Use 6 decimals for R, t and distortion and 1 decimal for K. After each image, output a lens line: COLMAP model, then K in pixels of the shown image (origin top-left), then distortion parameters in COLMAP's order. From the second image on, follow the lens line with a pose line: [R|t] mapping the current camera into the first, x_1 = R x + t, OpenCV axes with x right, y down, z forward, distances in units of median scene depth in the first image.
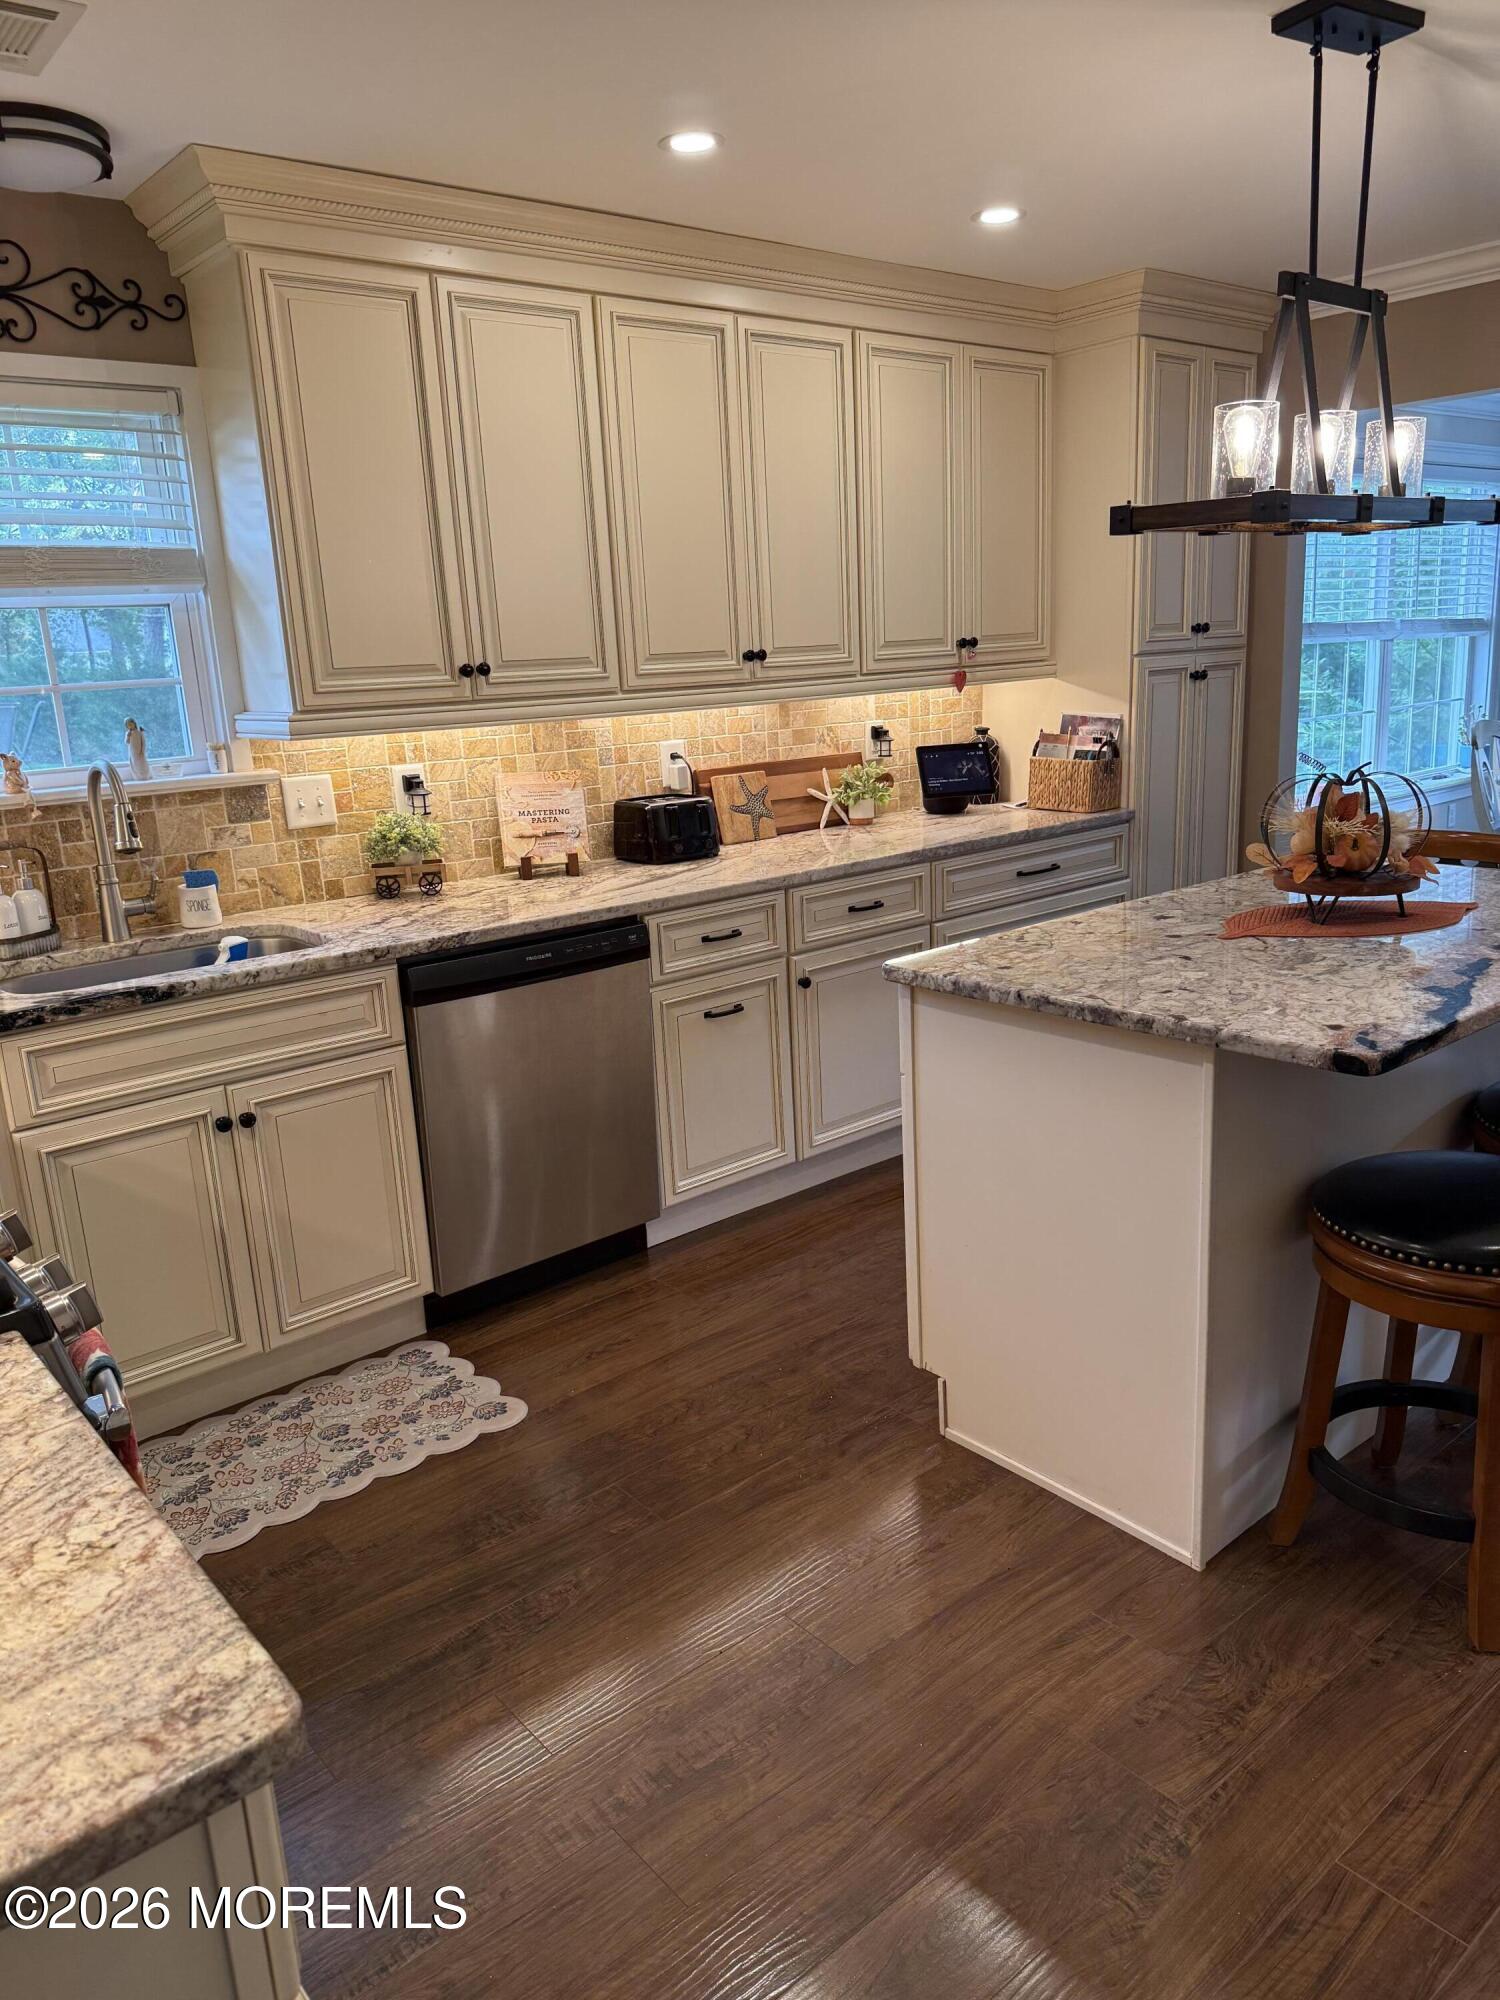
lens RADIAL K [[1395.2, 0, 750.0], [0, 1395.2, 1000.0], [0, 0, 1]] dist [0.096740, -0.135693]
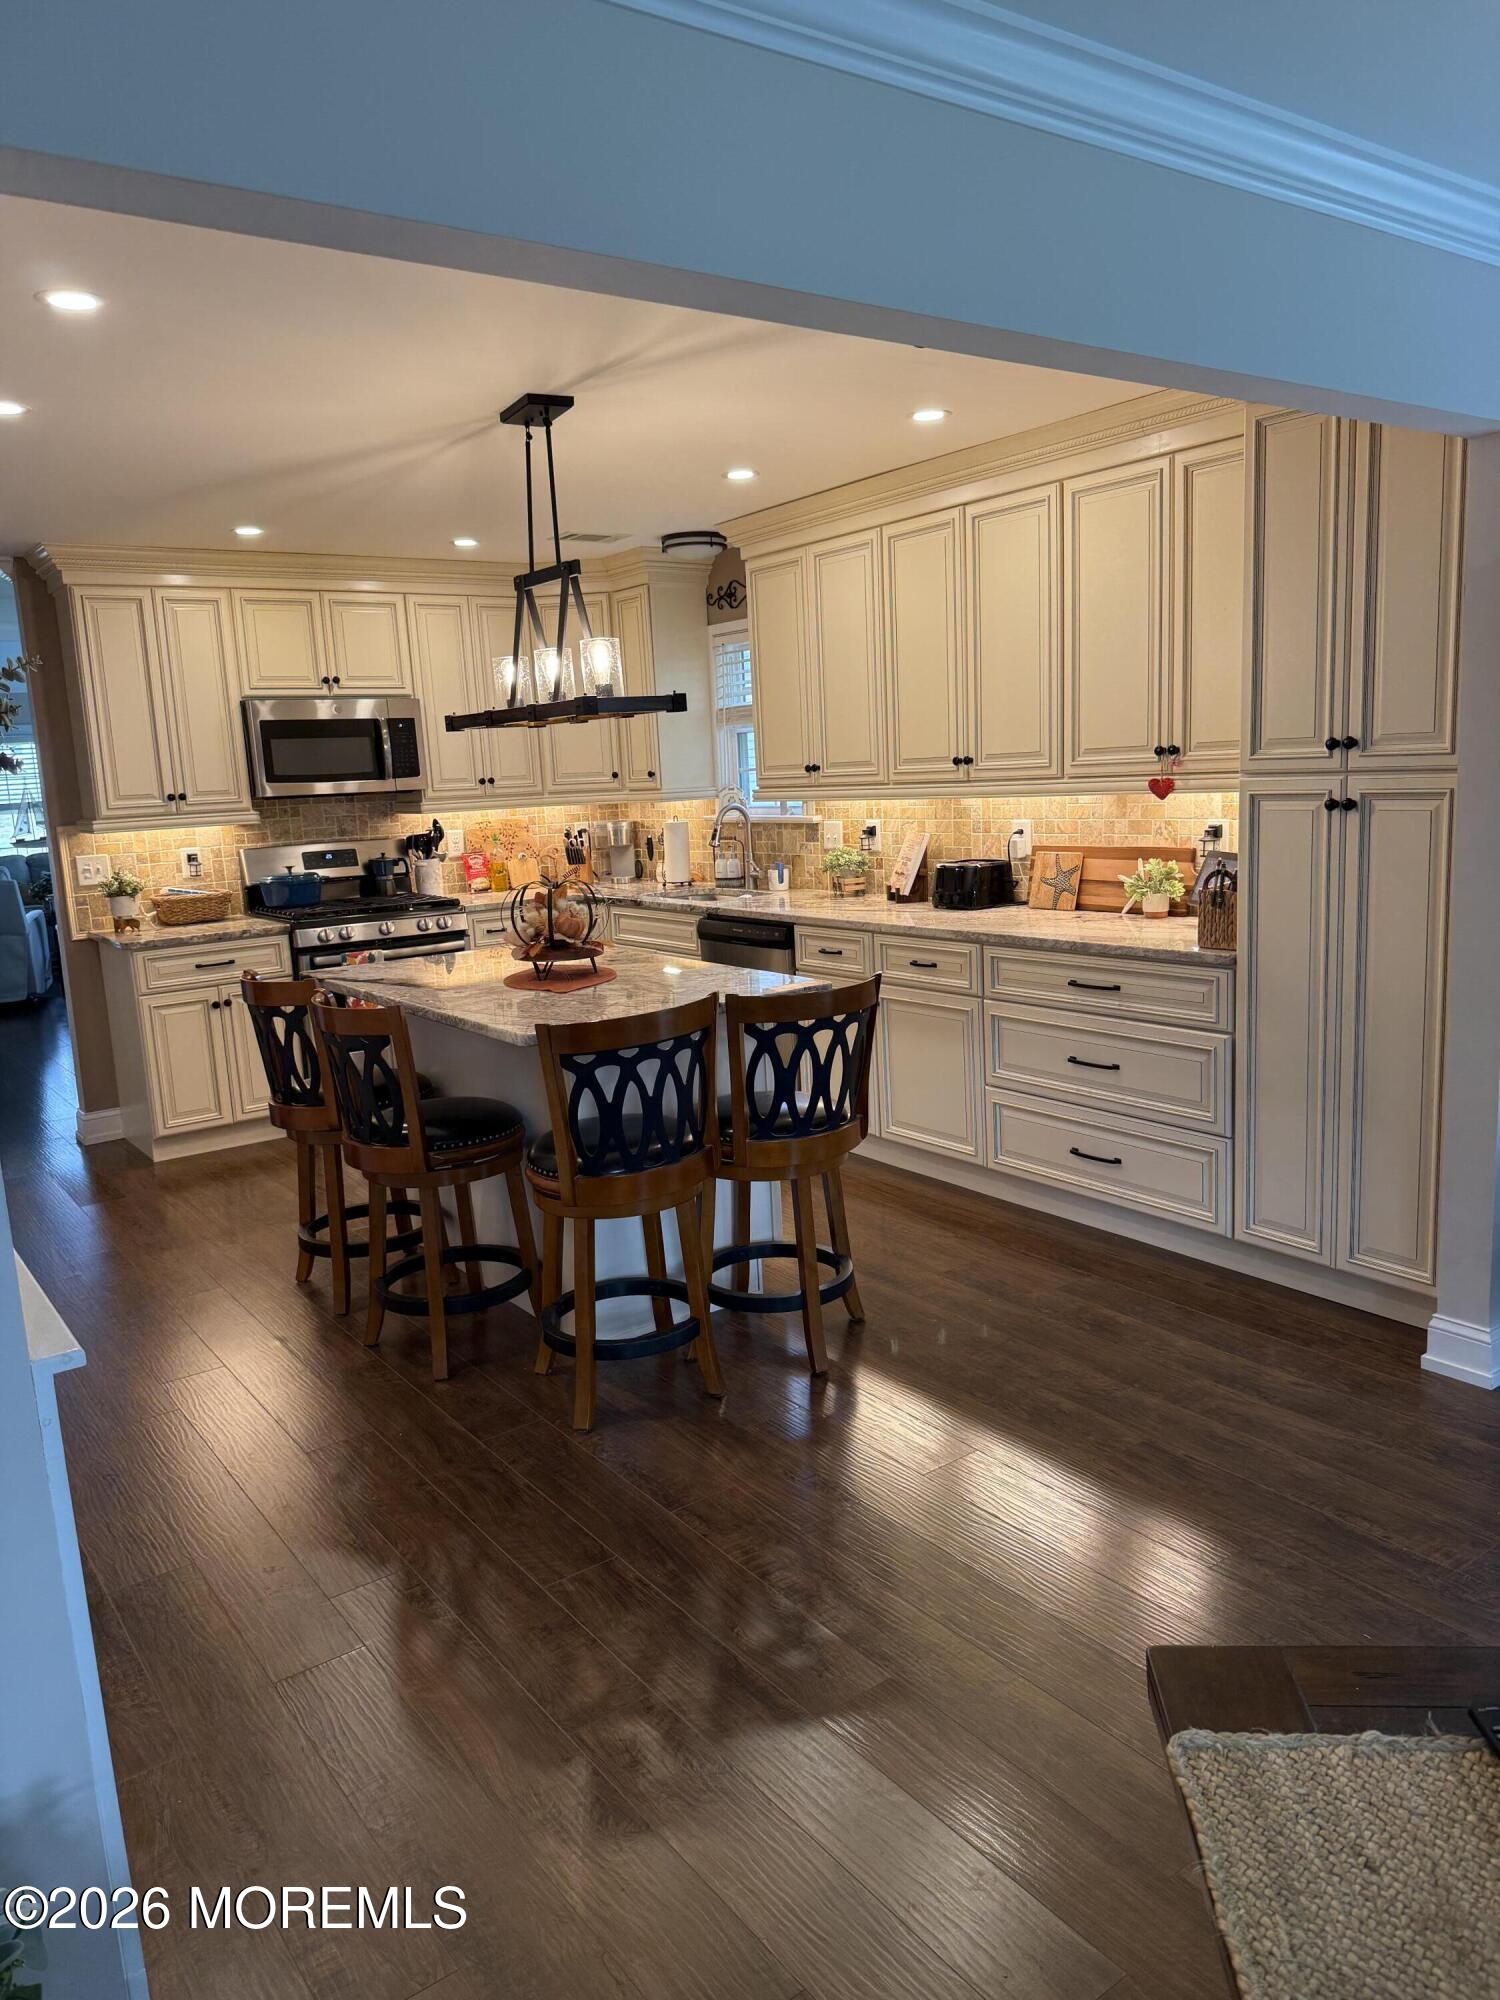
lens RADIAL K [[1395.2, 0, 750.0], [0, 1395.2, 1000.0], [0, 0, 1]] dist [0.096740, -0.135693]
pose [[-0.066929, 0.218127, -0.973623, 1.295787], [-0.187621, 0.955652, 0.226999, -0.285632], [0.979959, 0.197865, -0.023035, 0.865220]]
